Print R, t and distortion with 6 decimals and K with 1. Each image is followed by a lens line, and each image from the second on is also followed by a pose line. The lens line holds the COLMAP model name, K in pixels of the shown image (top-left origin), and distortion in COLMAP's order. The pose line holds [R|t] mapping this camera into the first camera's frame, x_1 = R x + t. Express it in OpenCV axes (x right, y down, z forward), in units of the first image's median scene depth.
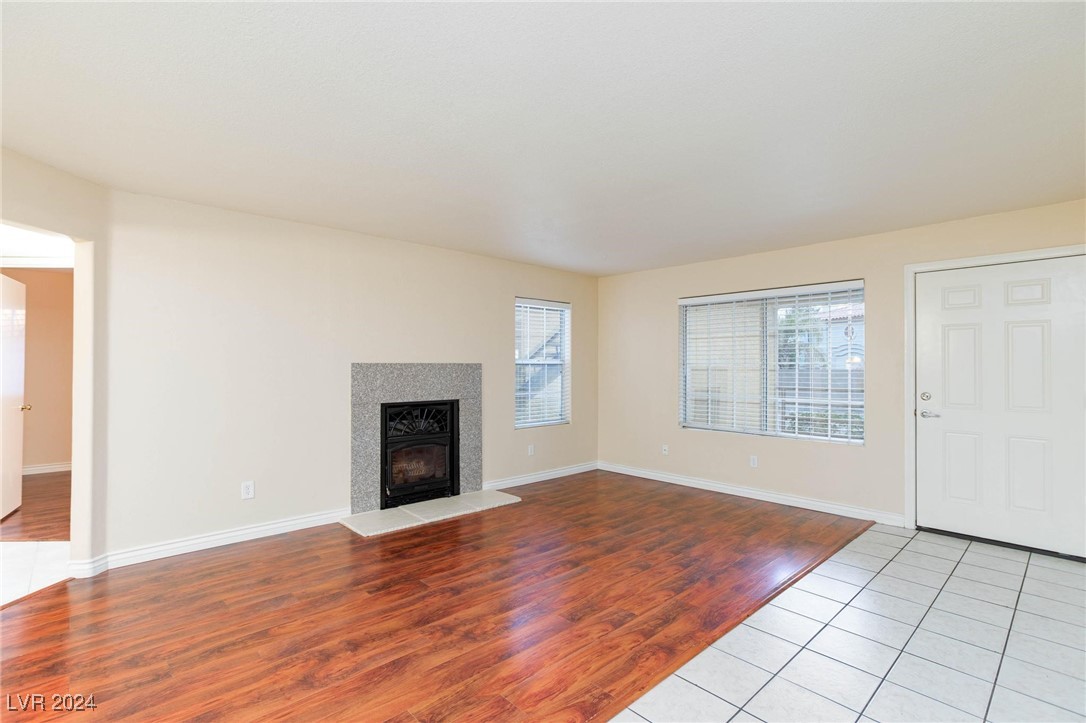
lens RADIAL K [[497.9, 0, 531.5], [0, 497.9, 374.7], [0, 0, 1]] dist [-0.027782, 0.013134]
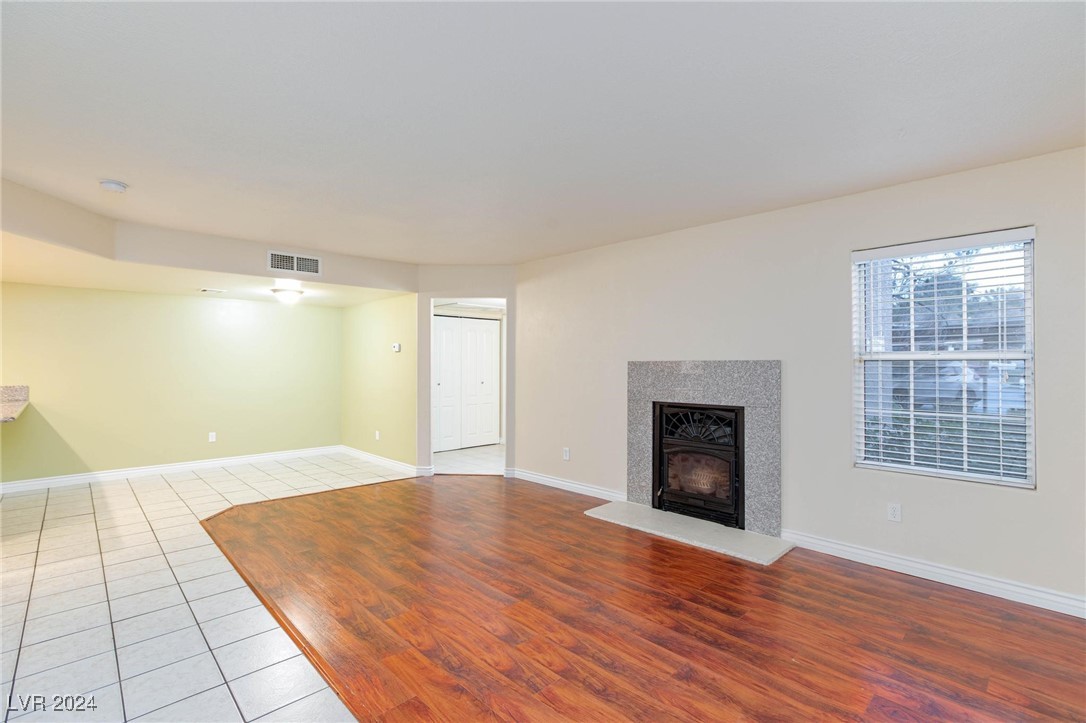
lens RADIAL K [[497.9, 0, 543.1], [0, 497.9, 361.2], [0, 0, 1]] dist [-0.027782, 0.013134]
pose [[0.031313, -0.011903, -0.999439, 0.728550], [-0.014862, 0.999813, -0.012373, -0.008828], [0.999399, 0.015241, 0.031130, 0.773947]]
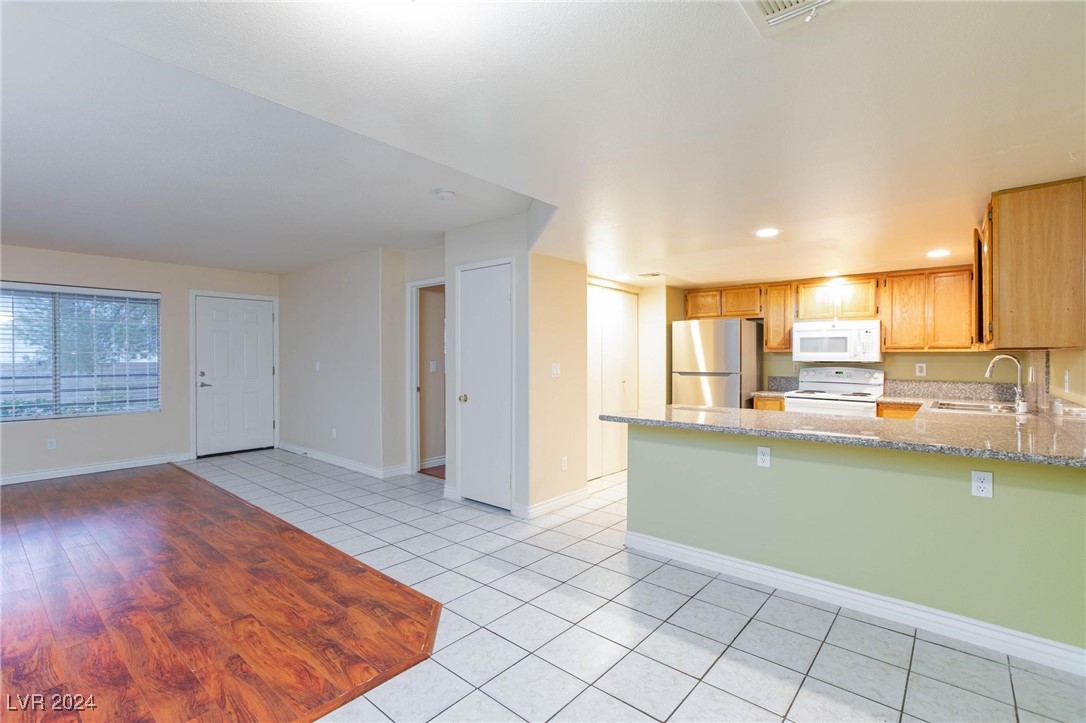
lens RADIAL K [[497.9, 0, 543.1], [0, 497.9, 353.3], [0, 0, 1]] dist [-0.027782, 0.013134]
pose [[-0.128704, 0.005331, 0.991669, -0.864712], [0.009912, 0.999943, -0.004089, -0.004299], [-0.991633, 0.009303, -0.128750, 0.096388]]
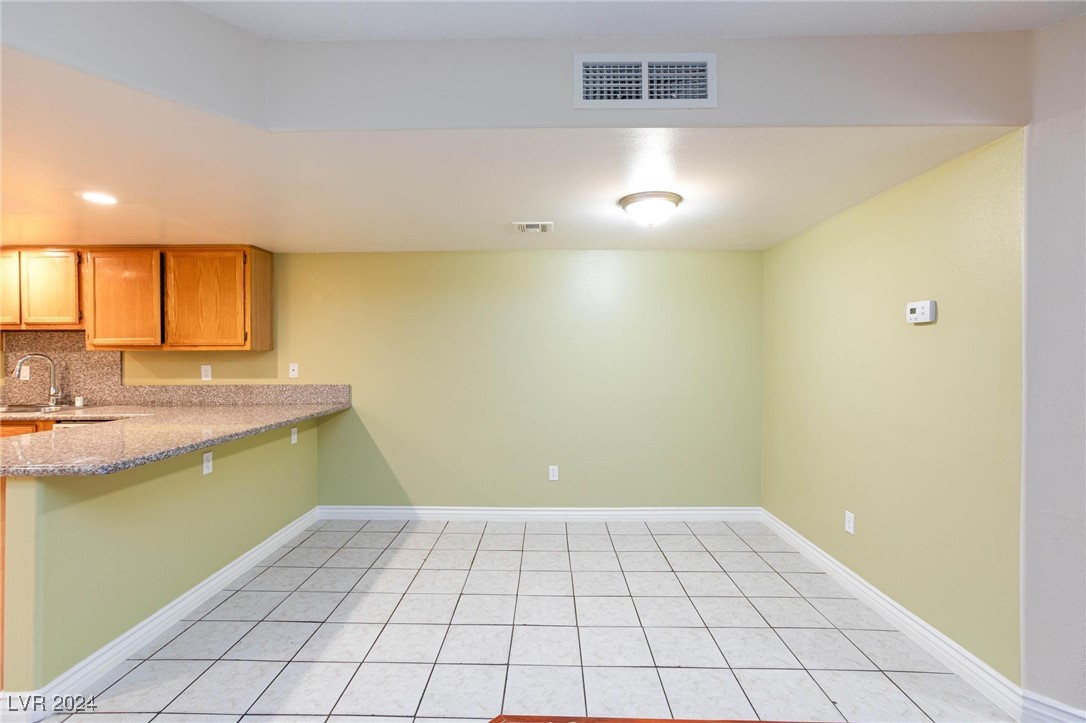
lens RADIAL K [[497.9, 0, 544.3], [0, 497.9, 357.6], [0, 0, 1]] dist [-0.027782, 0.013134]
pose [[-0.679405, 0.002808, -0.733758, -0.069723], [-0.010000, 0.999864, 0.013085, -0.011565], [0.733695, 0.016228, -0.679285, 0.456554]]
